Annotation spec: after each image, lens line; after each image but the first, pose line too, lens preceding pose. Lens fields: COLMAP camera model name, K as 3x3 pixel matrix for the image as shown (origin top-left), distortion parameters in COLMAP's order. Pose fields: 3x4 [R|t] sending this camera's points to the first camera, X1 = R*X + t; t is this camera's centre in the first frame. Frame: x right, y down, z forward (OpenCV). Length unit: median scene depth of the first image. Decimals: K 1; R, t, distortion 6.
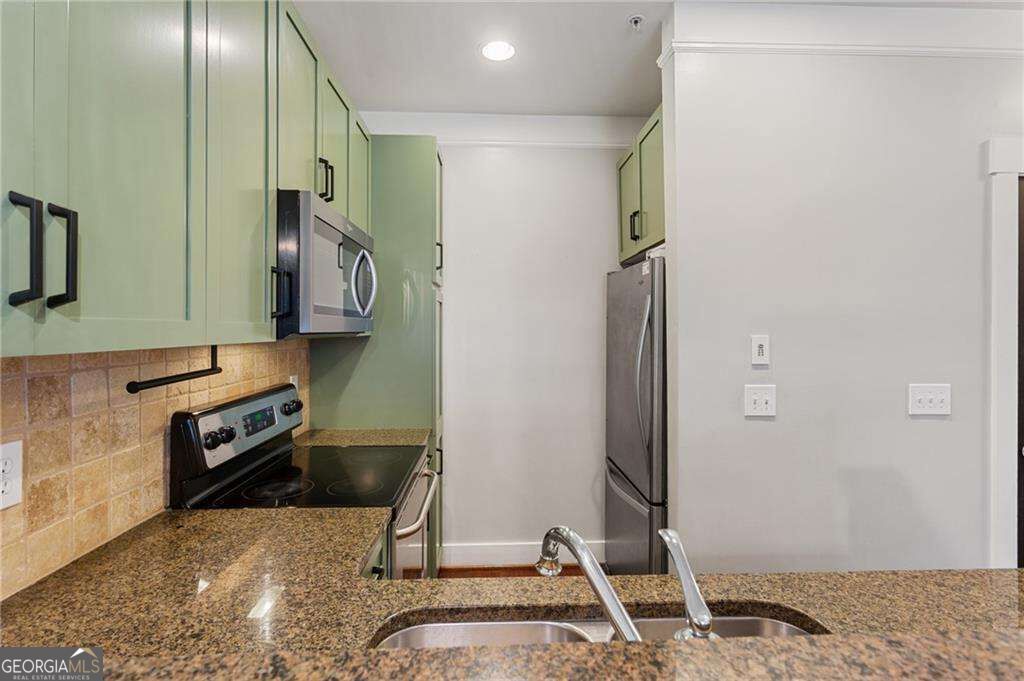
lens RADIAL K [[489.5, 0, 513.3], [0, 489.5, 326.4], [0, 0, 1]] dist [0.003464, -0.000109]
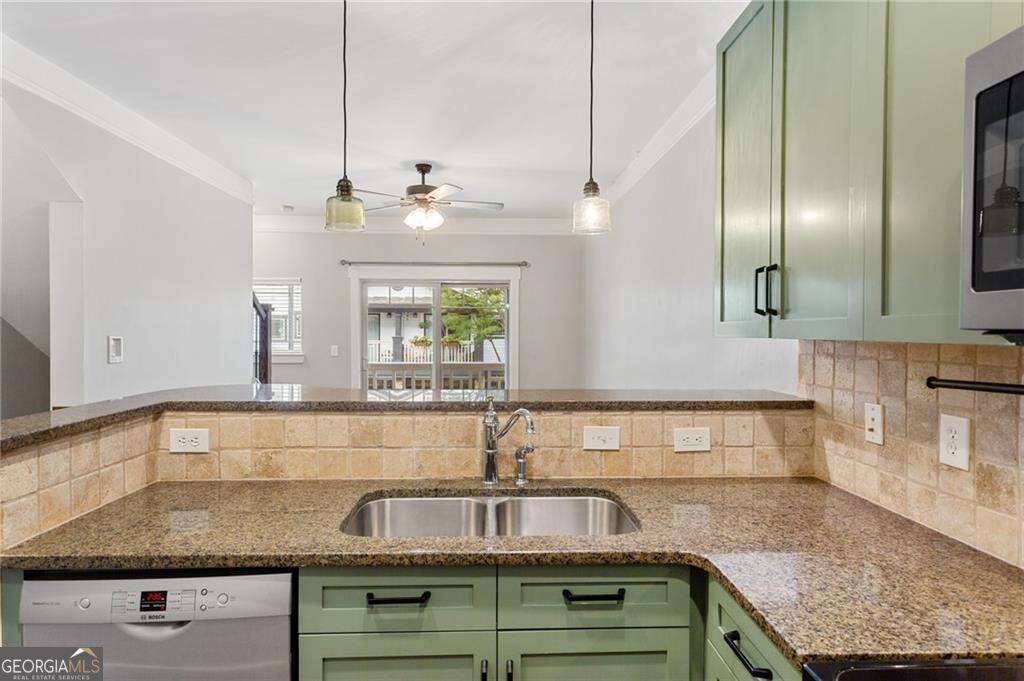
lens RADIAL K [[566.7, 0, 509.8], [0, 566.7, 339.6], [0, 0, 1]] dist [0.002420, 0.000518]
pose [[-0.999956, -0.002740, 0.008972, 0.065878], [-0.002637, 0.999930, 0.011519, 0.018444], [-0.009003, 0.011495, -0.999893, 1.631164]]
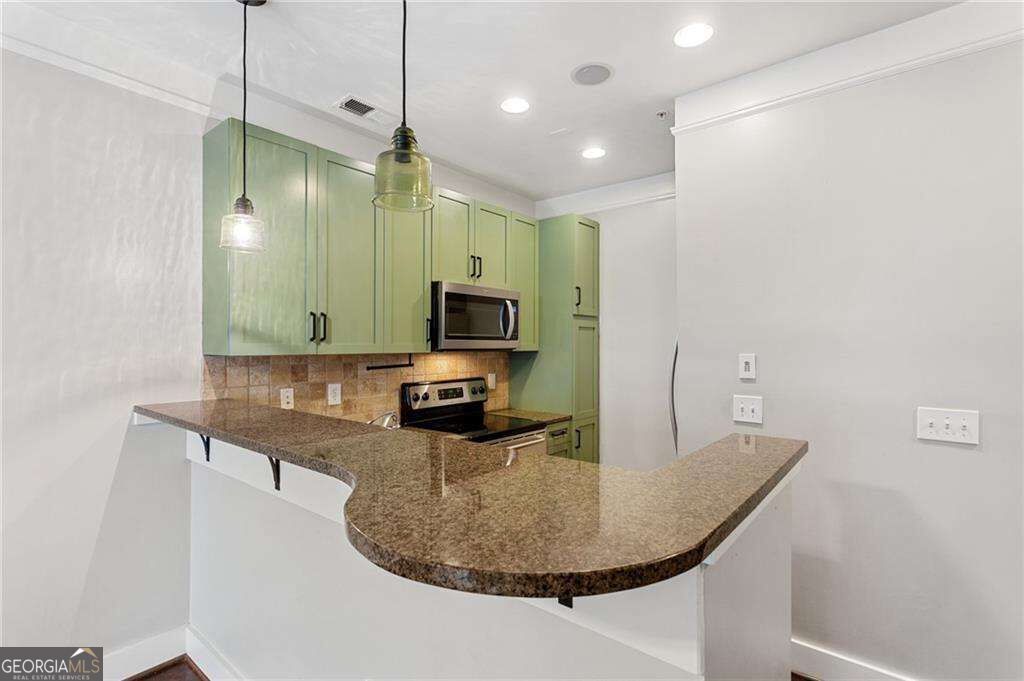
lens RADIAL K [[489.5, 0, 506.9], [0, 489.5, 343.4], [0, 0, 1]] dist [0.003464, -0.000109]
pose [[0.736886, 0.001294, -0.676016, 1.216689], [0.001797, 0.999991, 0.003873, -0.017108], [0.676015, -0.004069, 0.736877, -0.356612]]
